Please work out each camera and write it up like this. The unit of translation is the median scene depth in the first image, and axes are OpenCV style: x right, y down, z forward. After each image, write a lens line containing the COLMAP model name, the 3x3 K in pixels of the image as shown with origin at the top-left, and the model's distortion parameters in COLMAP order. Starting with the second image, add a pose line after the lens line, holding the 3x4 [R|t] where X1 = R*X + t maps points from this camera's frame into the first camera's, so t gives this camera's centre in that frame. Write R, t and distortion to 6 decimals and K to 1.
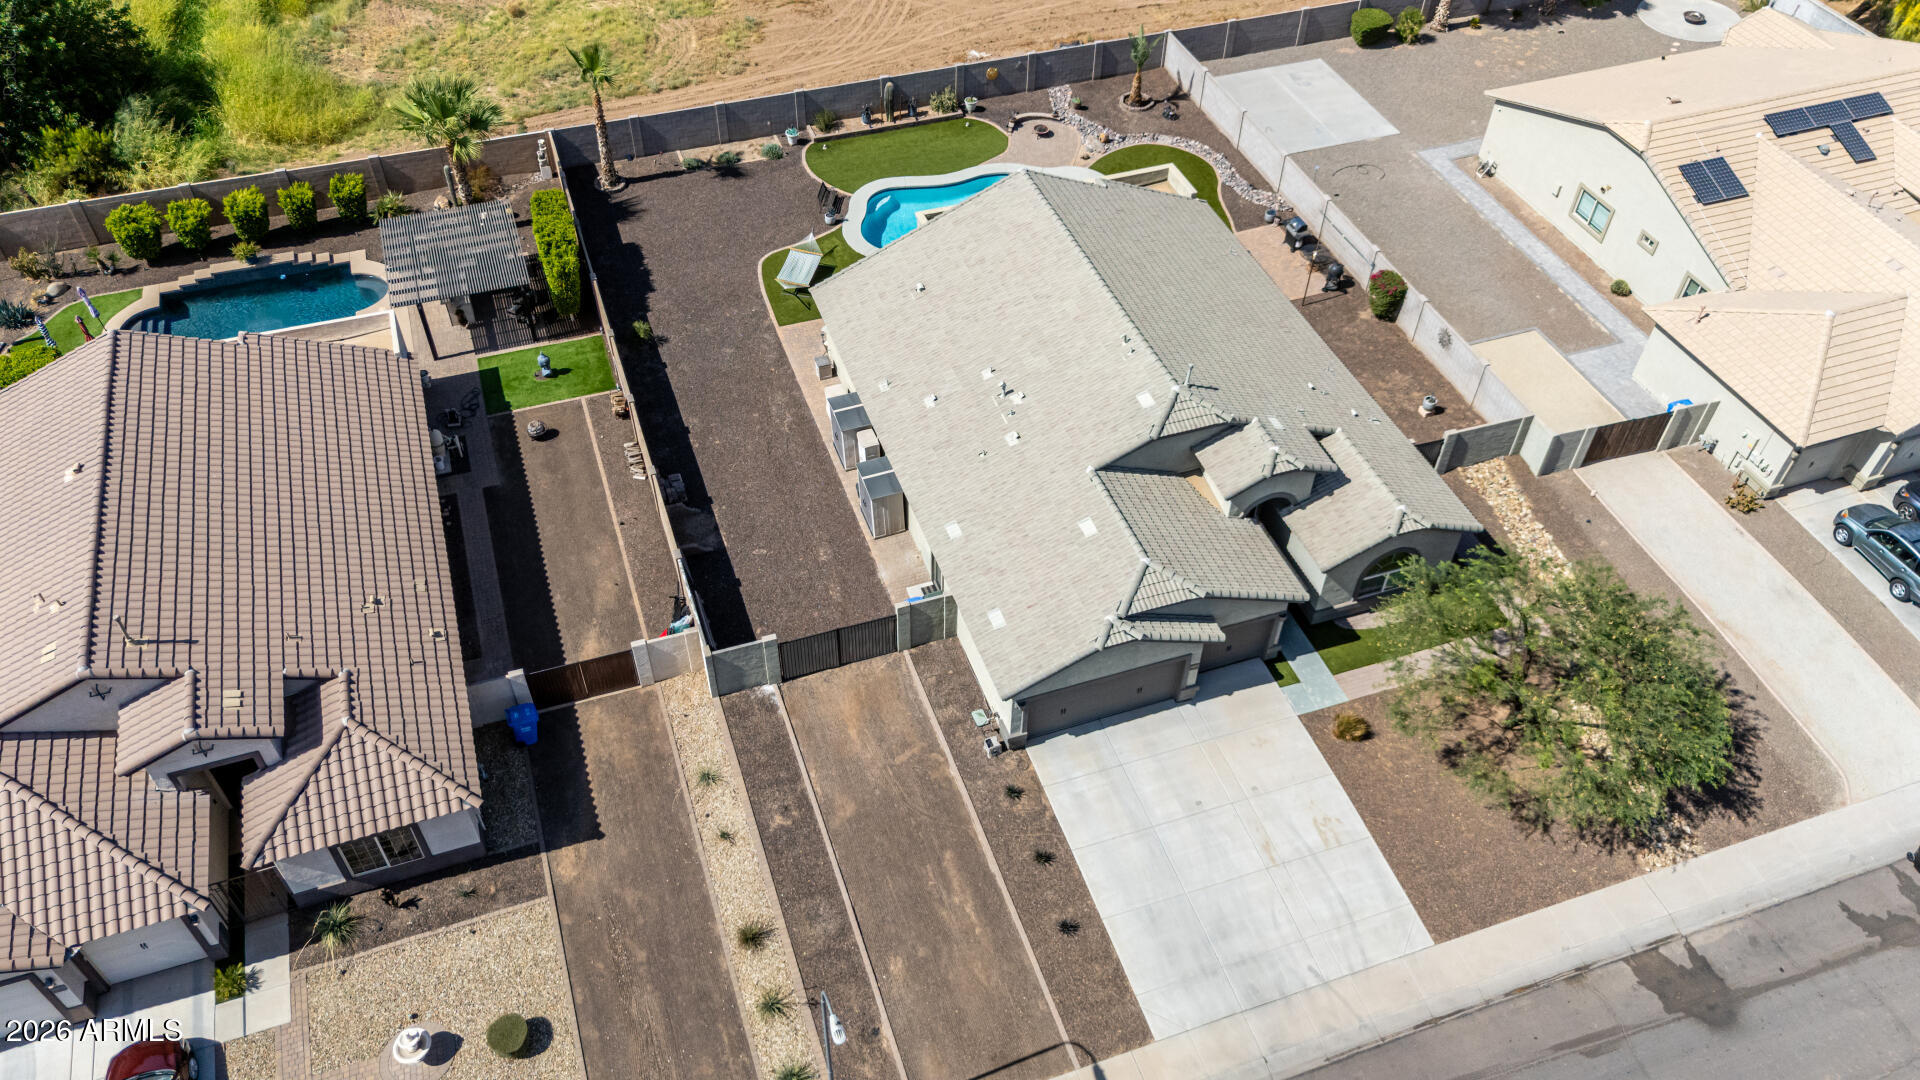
lens RADIAL K [[1412.4, 0, 959.4], [0, 1412.4, 534.4], [0, 0, 1]] dist [0.070210, -0.067593]
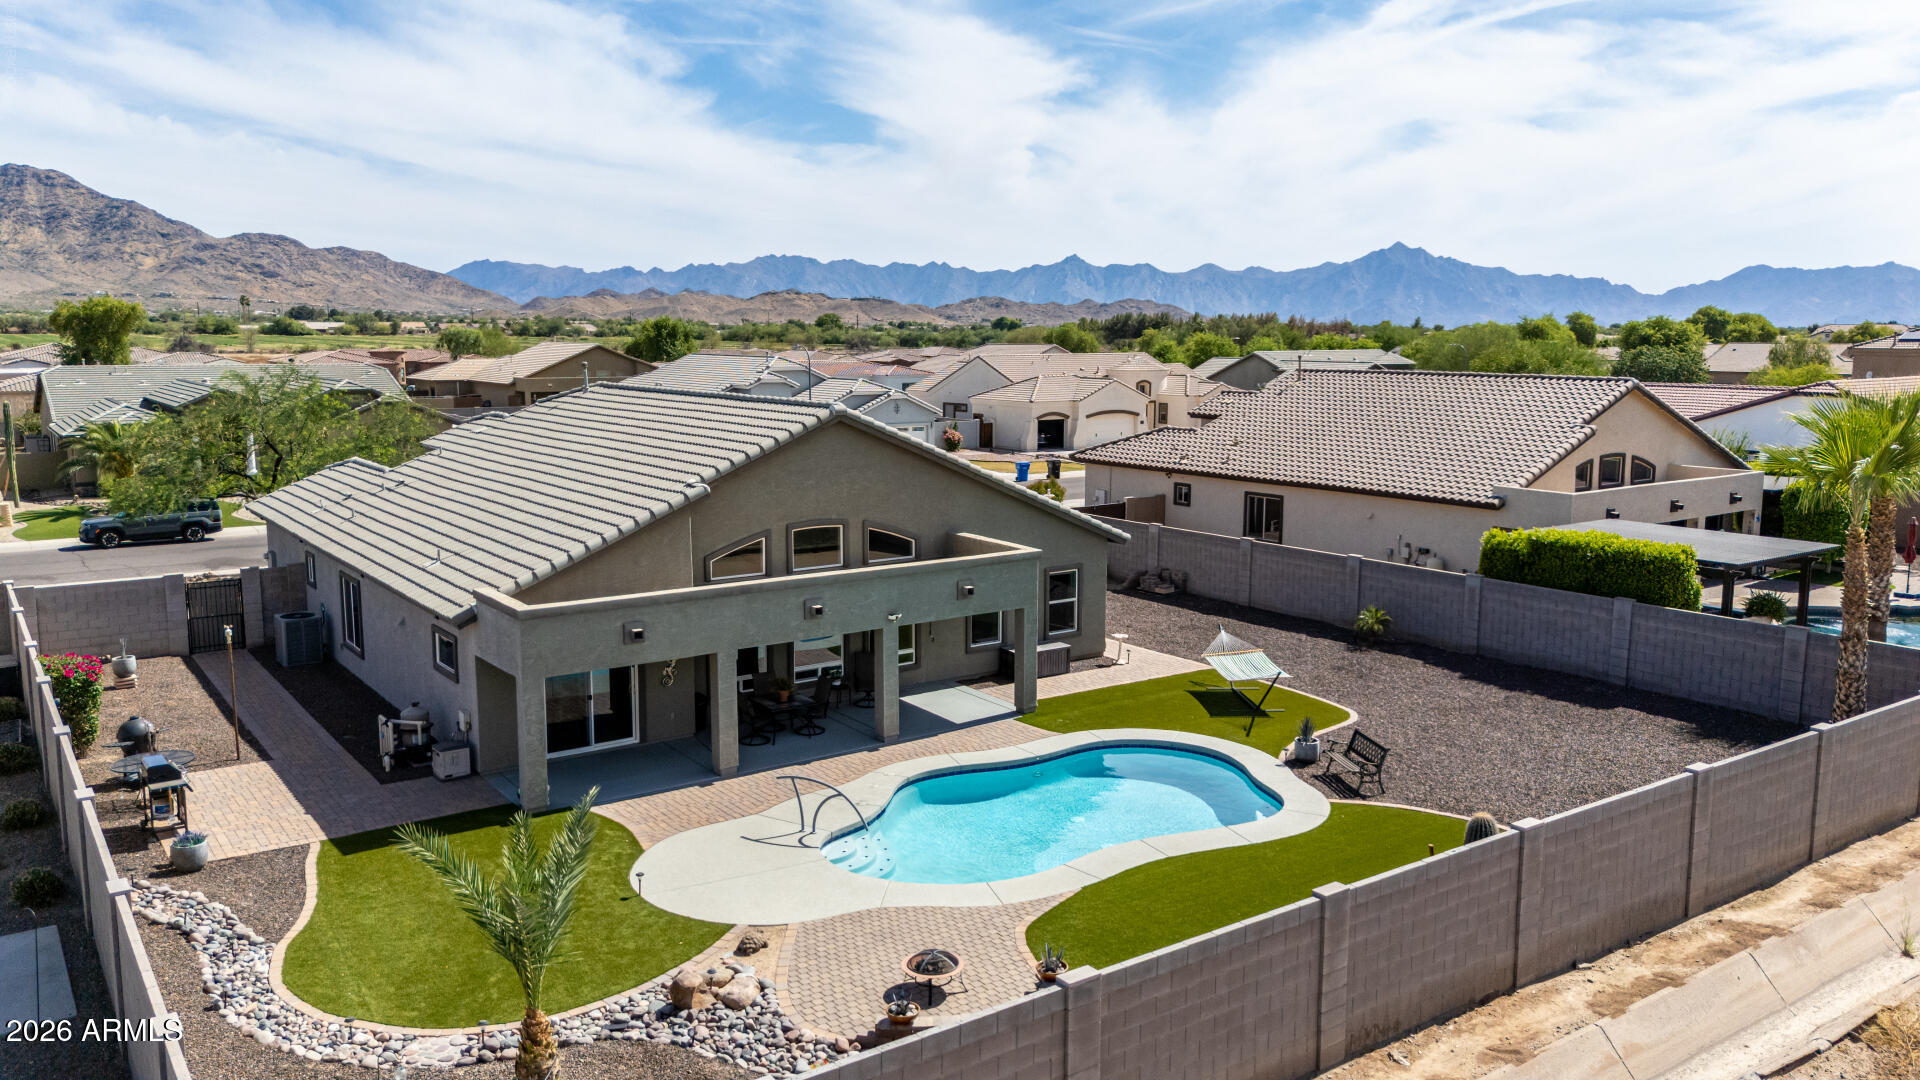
lens RADIAL K [[1412.4, 0, 959.4], [0, 1412.4, 534.4], [0, 0, 1]] dist [0.070210, -0.067593]
pose [[-0.960495, 0.022226, -0.277410, 0.185885], [-0.211843, 0.588047, 0.780592, -0.807095], [0.180479, 0.808521, -0.560107, 1.616948]]
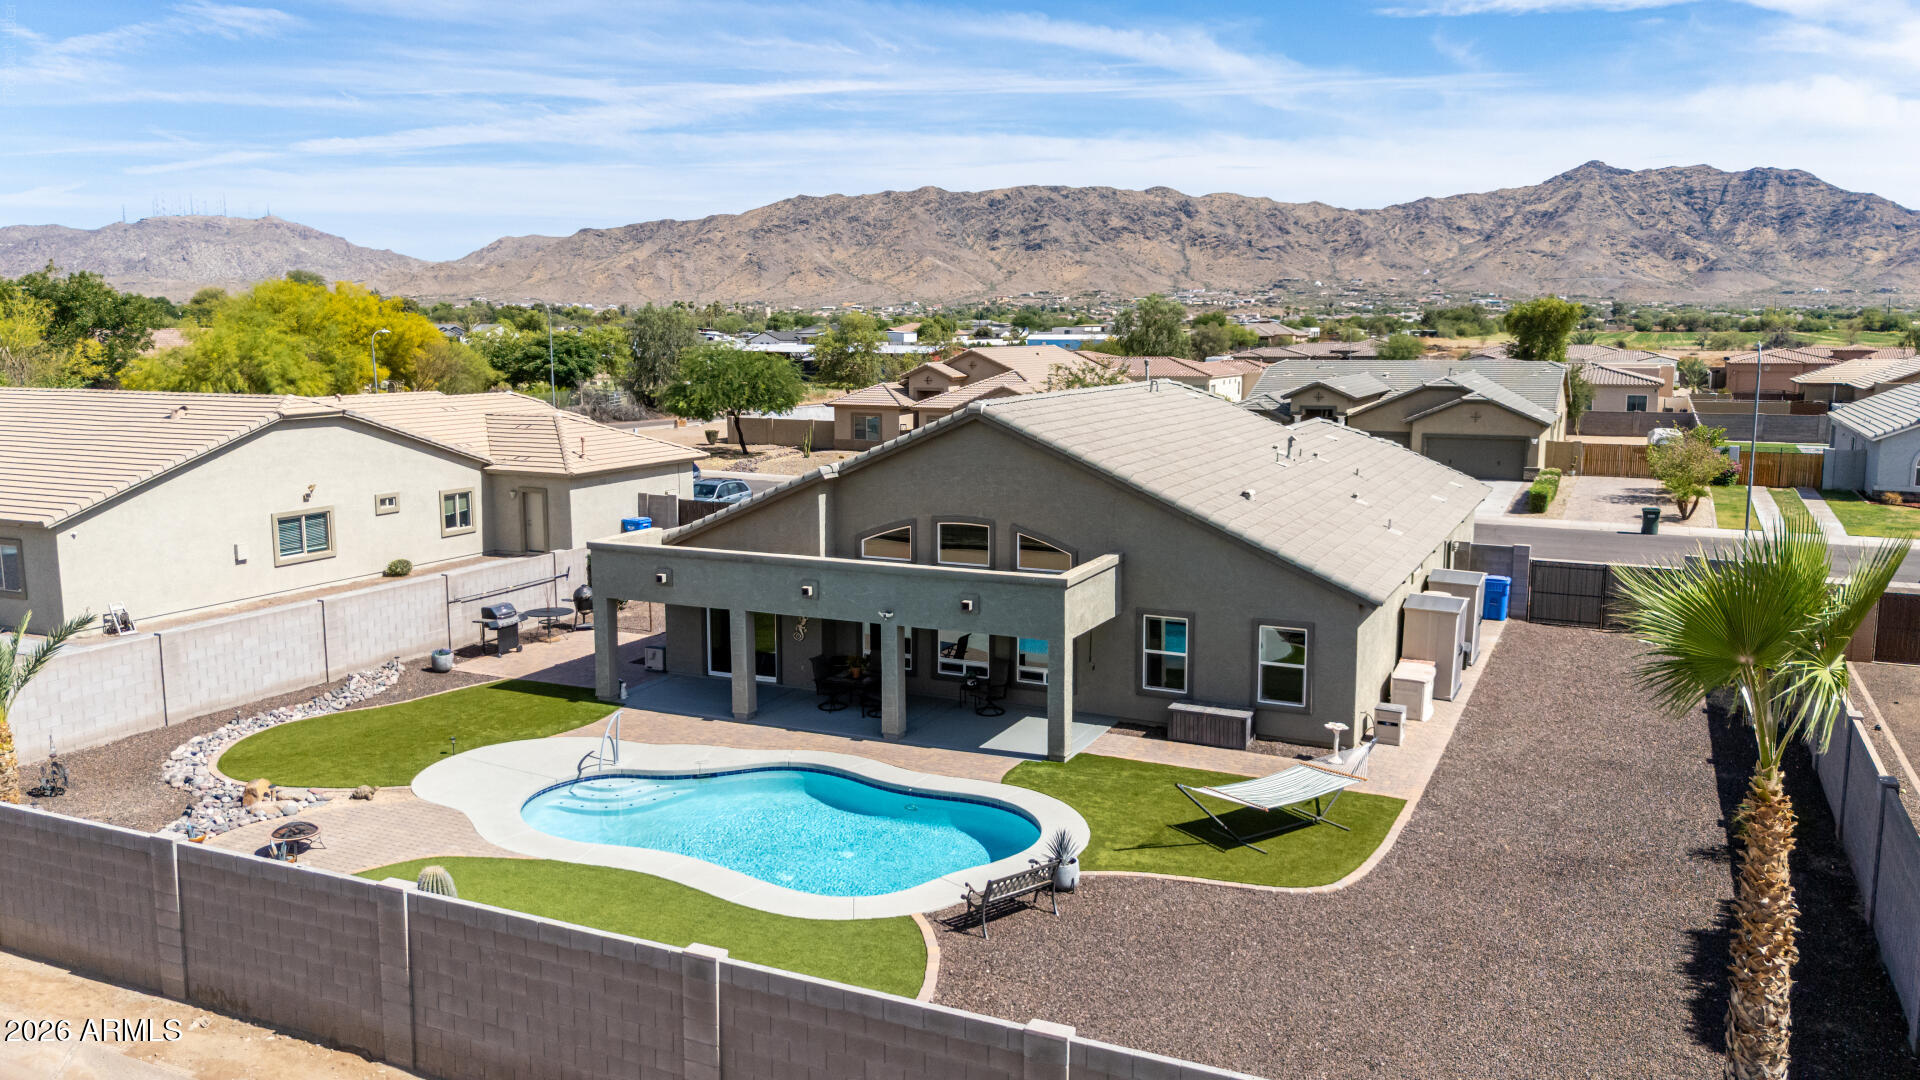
lens RADIAL K [[1425.2, 0, 960.2], [0, 1425.2, 546.0], [0, 0, 1]] dist [0.067213, -0.060572]
pose [[-0.705774, -0.121524, 0.697936, -0.417969], [0.503436, 0.607103, 0.614799, -0.679246], [-0.498432, 0.785276, -0.367298, 1.481346]]
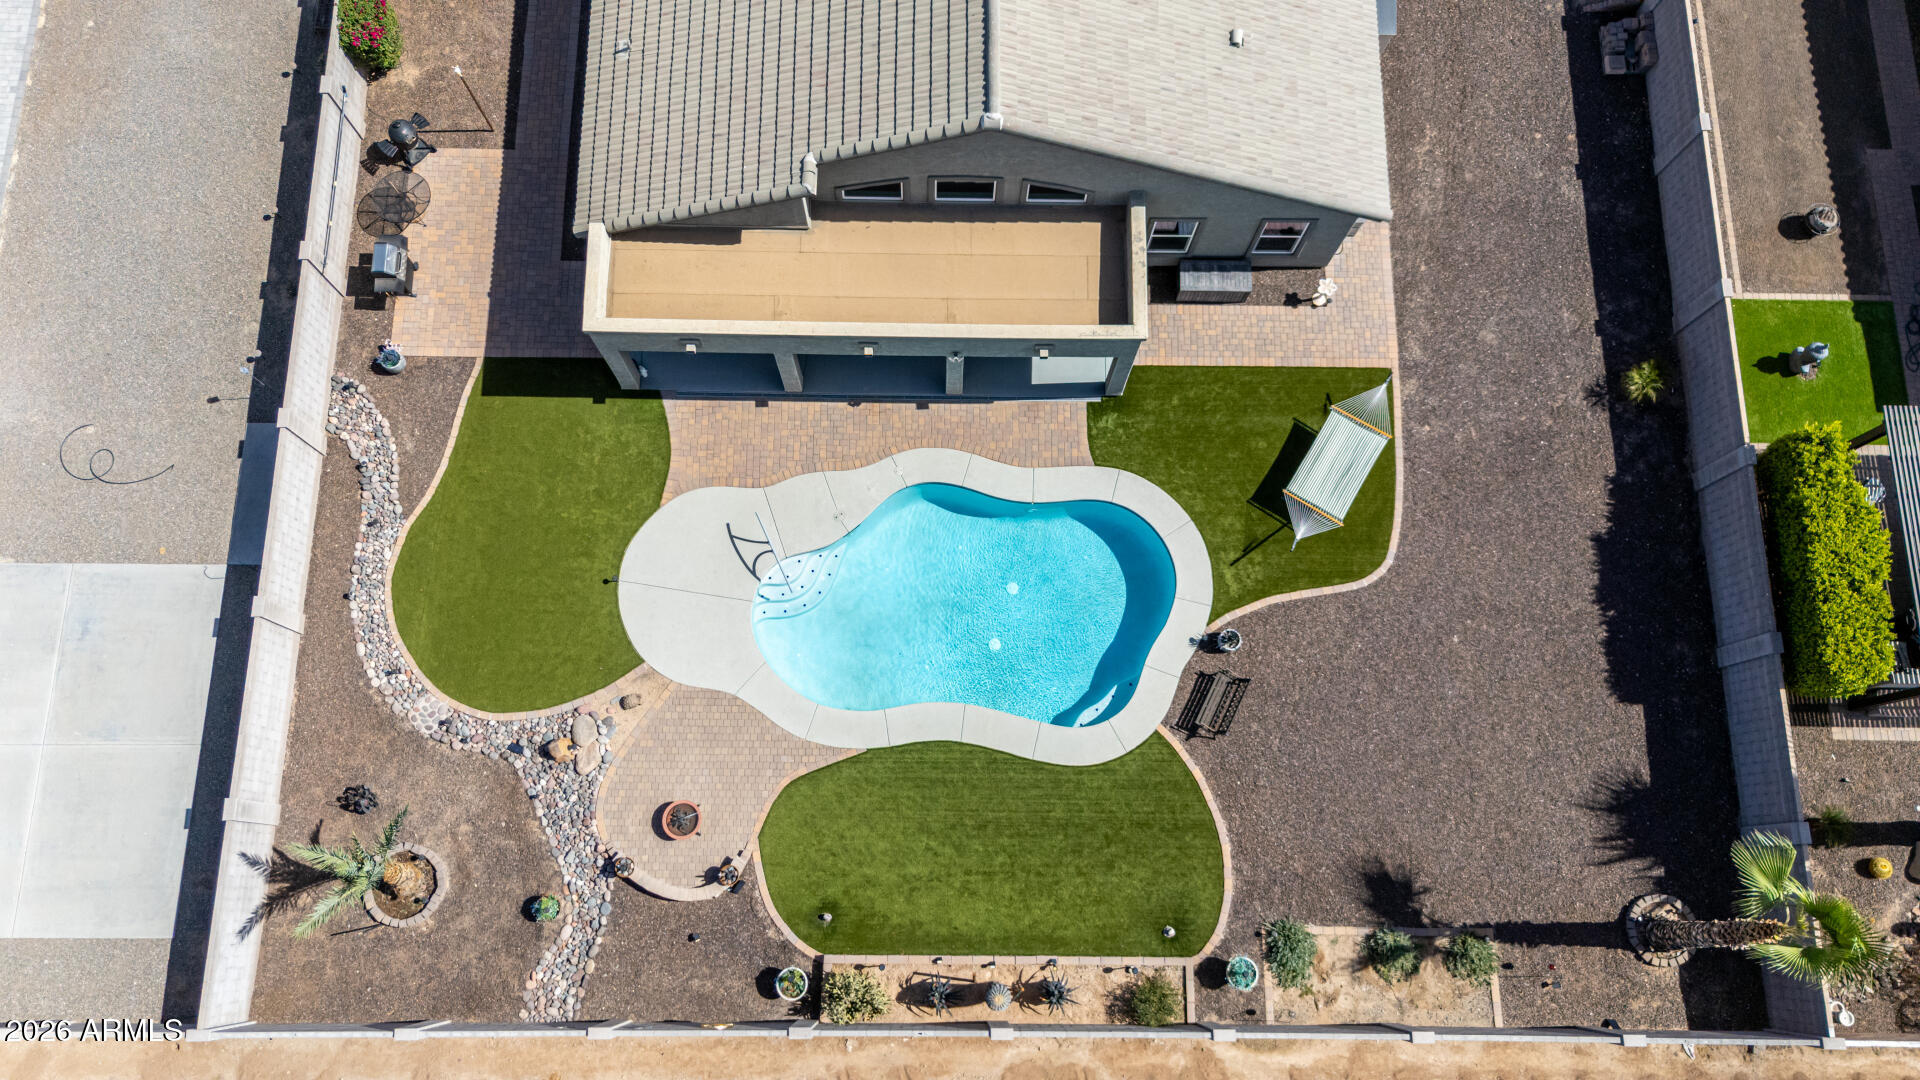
lens RADIAL K [[1412.4, 0, 959.4], [0, 1412.4, 534.4], [0, 0, 1]] dist [0.070210, -0.067593]
pose [[-0.939822, -0.337864, 0.050823, -0.021831], [0.218803, -0.480923, 0.849022, -0.884023], [-0.262412, 0.809049, 0.525908, 1.013043]]
